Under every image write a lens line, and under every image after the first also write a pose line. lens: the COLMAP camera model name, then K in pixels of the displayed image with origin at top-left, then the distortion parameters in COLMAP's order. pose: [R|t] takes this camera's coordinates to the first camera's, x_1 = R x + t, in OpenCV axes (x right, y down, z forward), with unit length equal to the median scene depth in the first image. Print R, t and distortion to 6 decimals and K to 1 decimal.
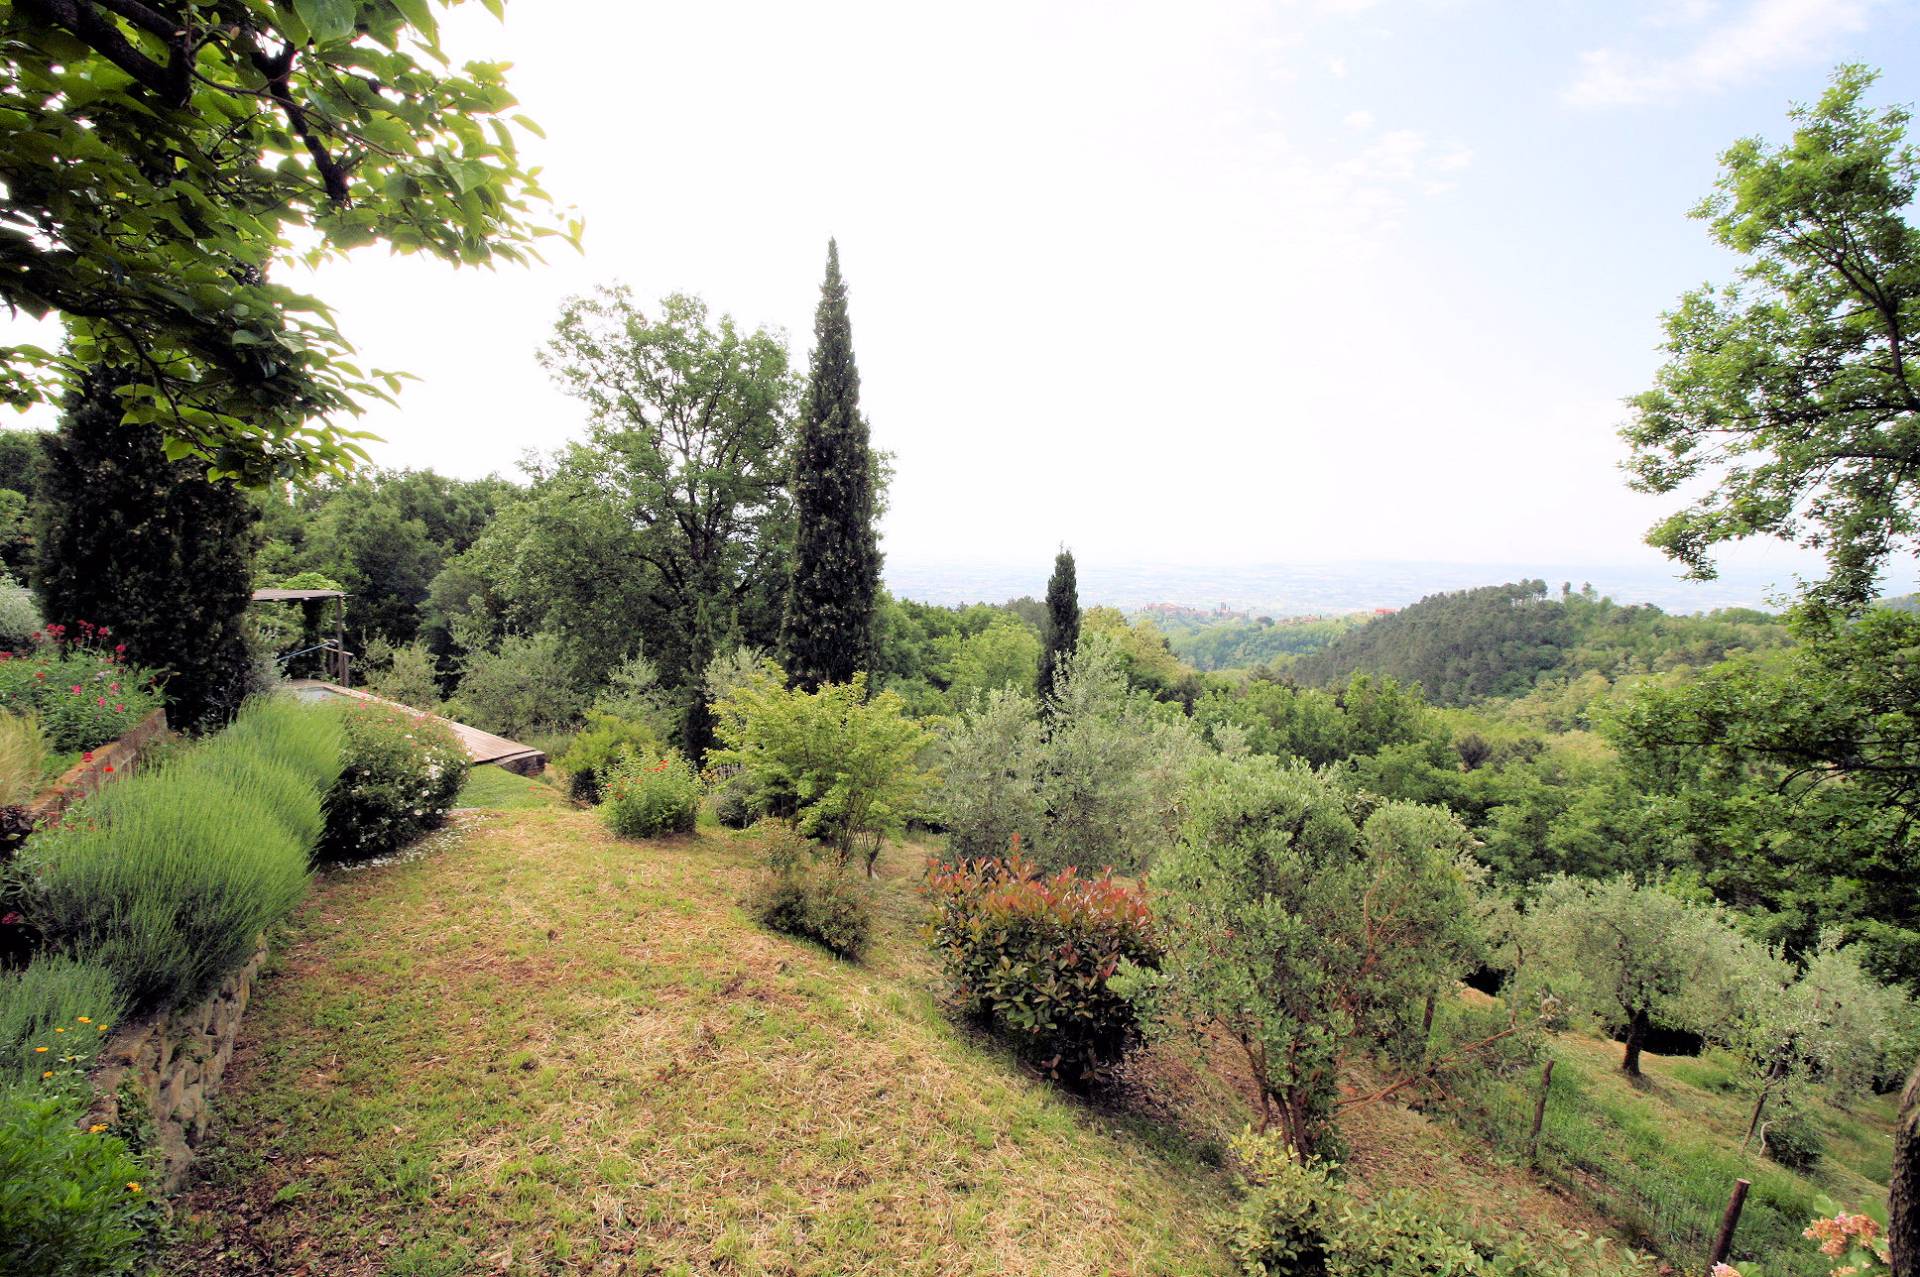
lens RADIAL K [[909.6, 0, 966.7], [0, 909.6, 636.0], [0, 0, 1]] dist [0.004341, -0.000378]
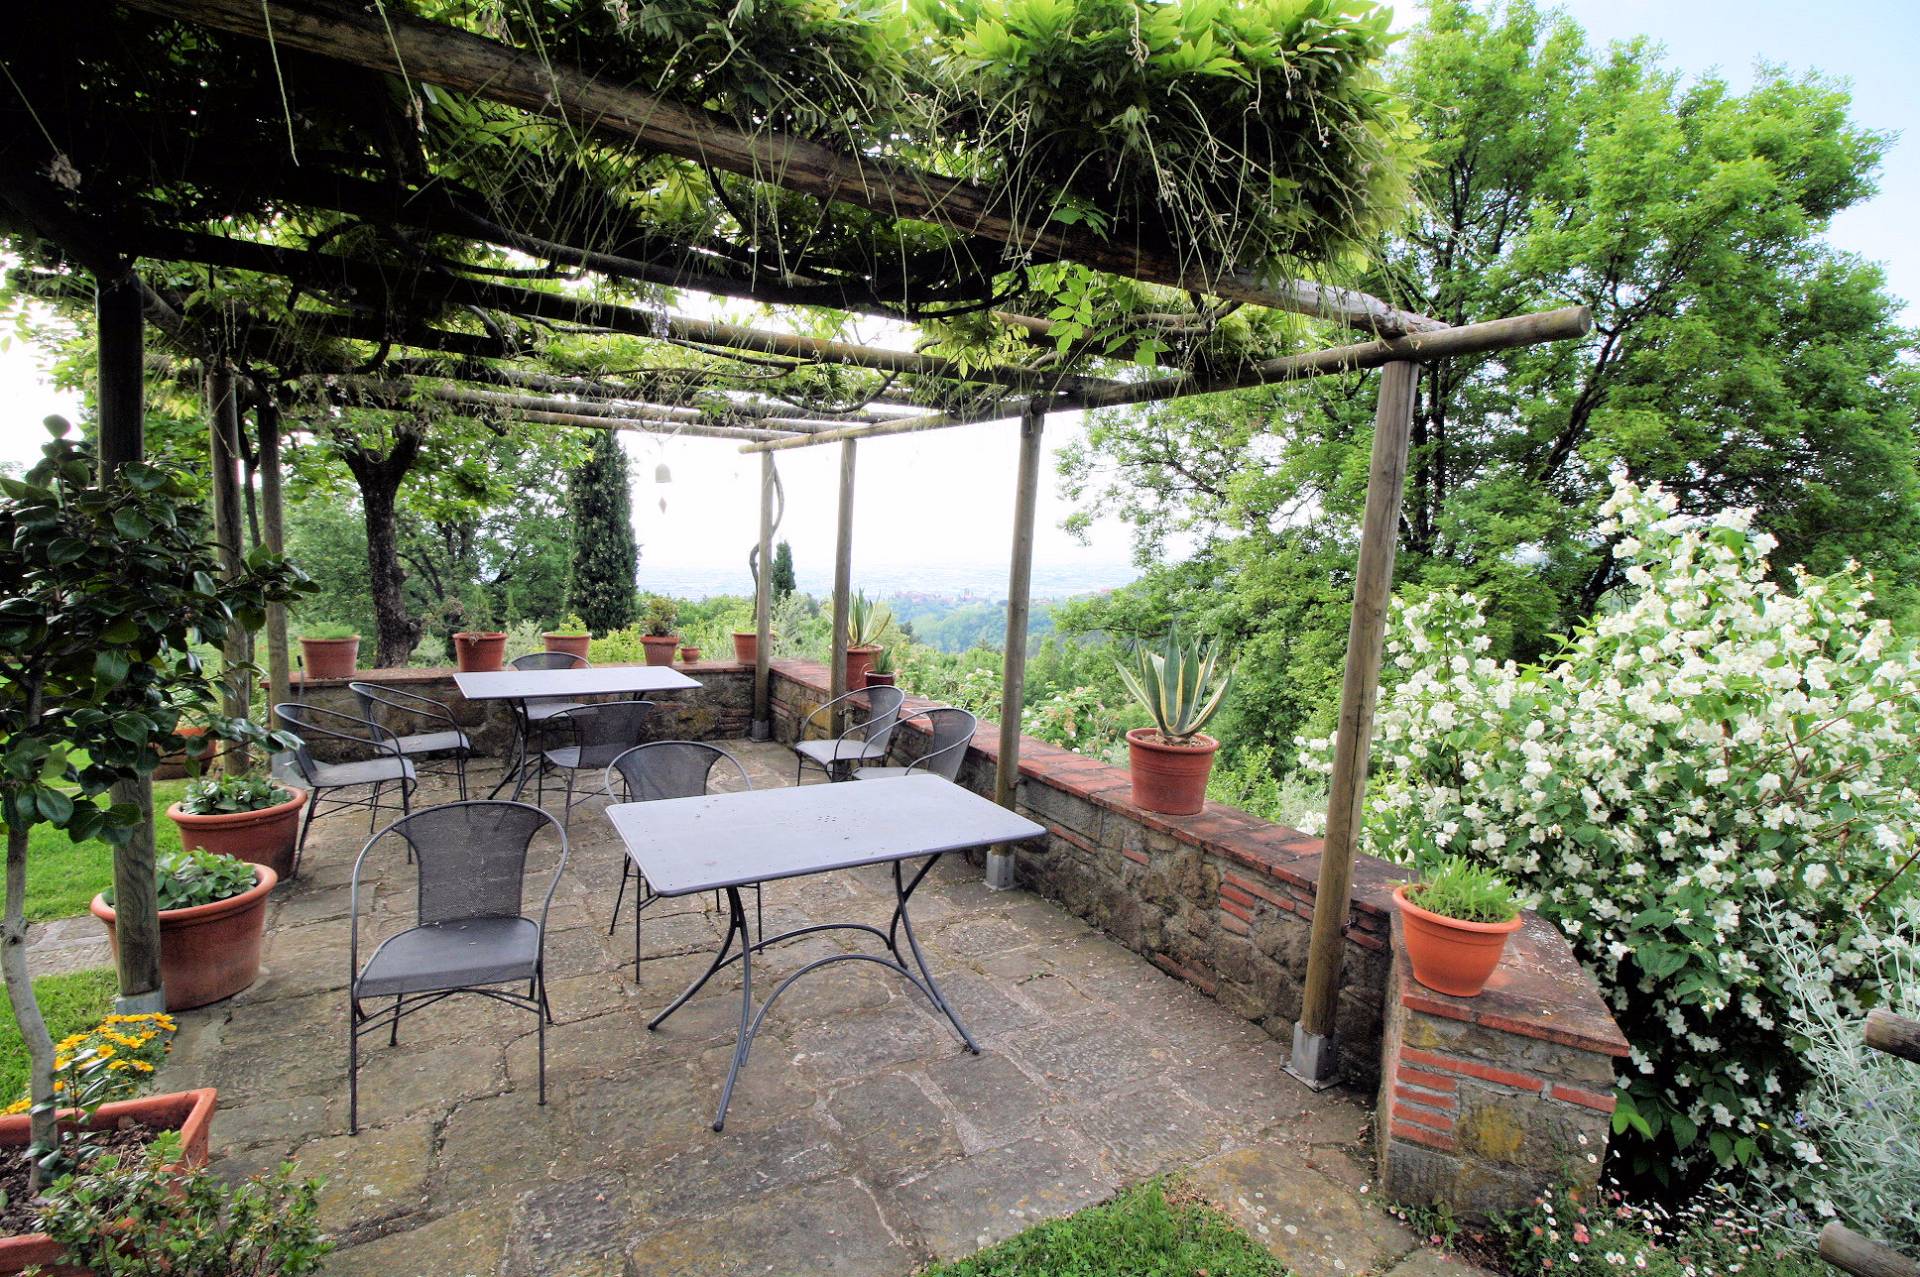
lens RADIAL K [[909.6, 0, 965.6], [0, 909.6, 637.5], [0, 0, 1]] dist [0.004341, -0.000378]
pose [[0.962000, -0.050929, 0.268257, 0.002085], [0.047611, 0.998688, 0.018867, 0.048054], [-0.268865, -0.005378, 0.963163, -0.463750]]
